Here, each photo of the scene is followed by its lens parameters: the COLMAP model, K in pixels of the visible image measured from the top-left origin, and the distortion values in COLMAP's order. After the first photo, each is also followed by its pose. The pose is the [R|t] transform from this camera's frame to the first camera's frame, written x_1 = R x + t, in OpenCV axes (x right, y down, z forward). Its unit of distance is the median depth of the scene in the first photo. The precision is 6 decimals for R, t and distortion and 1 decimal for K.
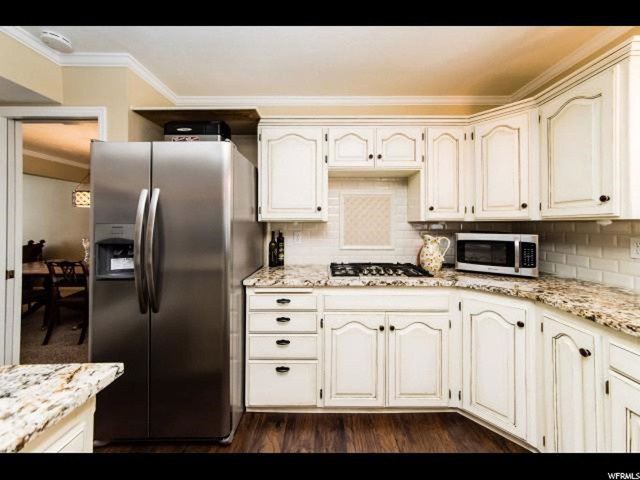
lens RADIAL K [[228.0, 0, 323.6], [0, 228.0, 221.4], [0, 0, 1]] dist [0.002079, 0.000189]
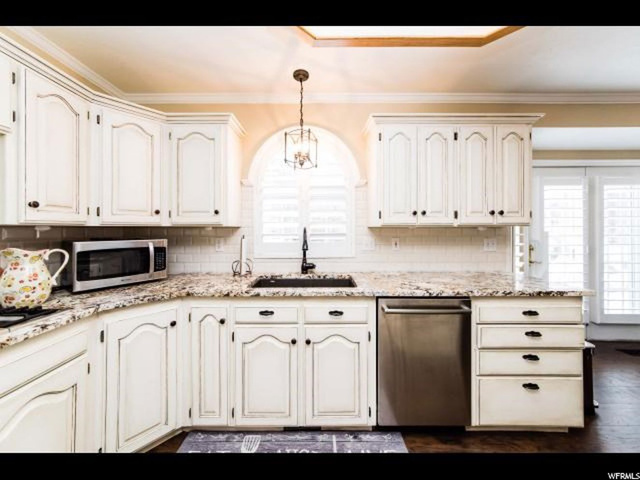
lens RADIAL K [[228.0, 0, 312.5], [0, 228.0, 228.6], [0, 0, 1]] dist [0.002079, 0.000189]
pose [[0.005161, 0.001601, 0.999985, -0.160691], [-0.012532, 0.999920, -0.001536, -0.000260], [-0.999908, -0.012524, 0.005181, 0.276657]]
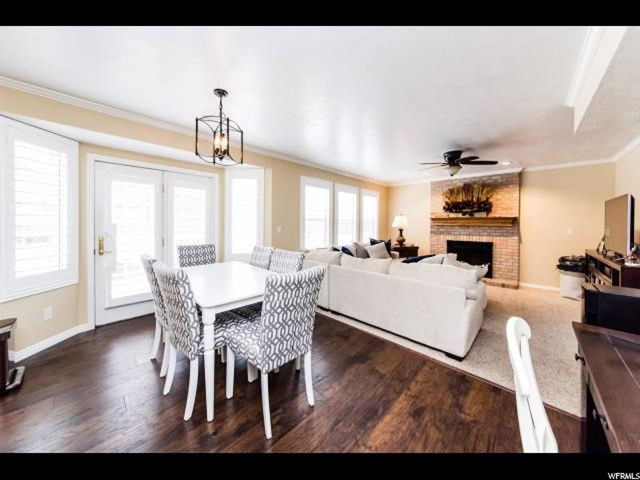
lens RADIAL K [[228.0, 0, 314.4], [0, 228.0, 224.0], [0, 0, 1]] dist [0.002079, 0.000189]
pose [[-0.717257, -0.006454, 0.696779, -0.895629], [-0.015311, 0.999862, -0.006500, -0.007899], [-0.696640, -0.015330, -0.717257, -1.207642]]
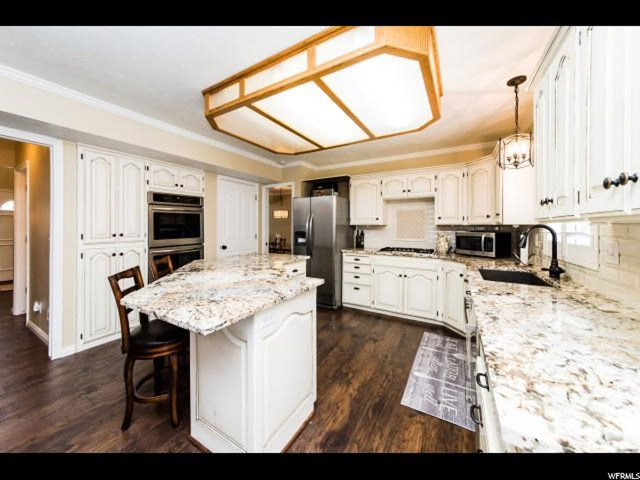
lens RADIAL K [[228.0, 0, 319.4], [0, 228.0, 225.3], [0, 0, 1]] dist [0.002079, 0.000189]
pose [[0.857258, 0.001478, -0.514886, 0.659448], [0.002852, 0.999967, 0.007619, -0.017554], [0.514880, -0.008000, 0.857225, -1.134990]]
